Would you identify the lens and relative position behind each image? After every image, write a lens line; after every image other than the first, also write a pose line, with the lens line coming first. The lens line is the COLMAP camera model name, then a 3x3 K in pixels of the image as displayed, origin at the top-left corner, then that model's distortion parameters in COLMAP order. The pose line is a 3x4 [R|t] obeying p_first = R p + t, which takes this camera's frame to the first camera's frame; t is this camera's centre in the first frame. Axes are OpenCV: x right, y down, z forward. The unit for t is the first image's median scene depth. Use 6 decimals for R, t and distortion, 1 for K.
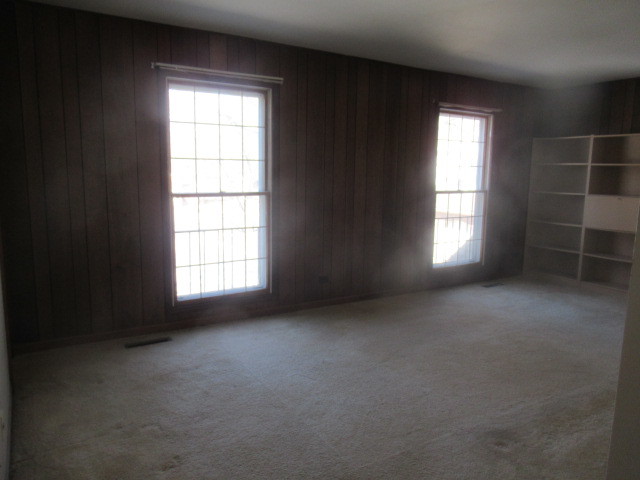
lens RADIAL K [[477.4, 0, 320.0], [0, 477.4, 240.0], [0, 0, 1]] dist [0.001731, 0.000016]
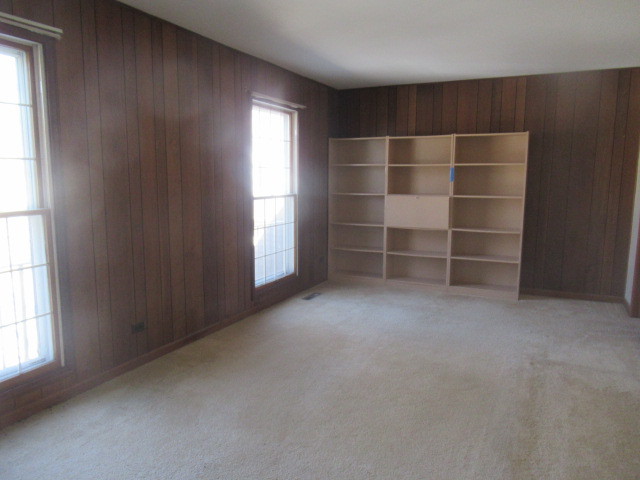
lens RADIAL K [[477.4, 0, 320.0], [0, 477.4, 240.0], [0, 0, 1]] dist [0.001731, 0.000016]
pose [[0.848439, -0.086612, 0.522159, -0.103266], [0.091005, 0.995700, 0.017289, -0.029562], [-0.521412, 0.032850, 0.852673, 0.211854]]
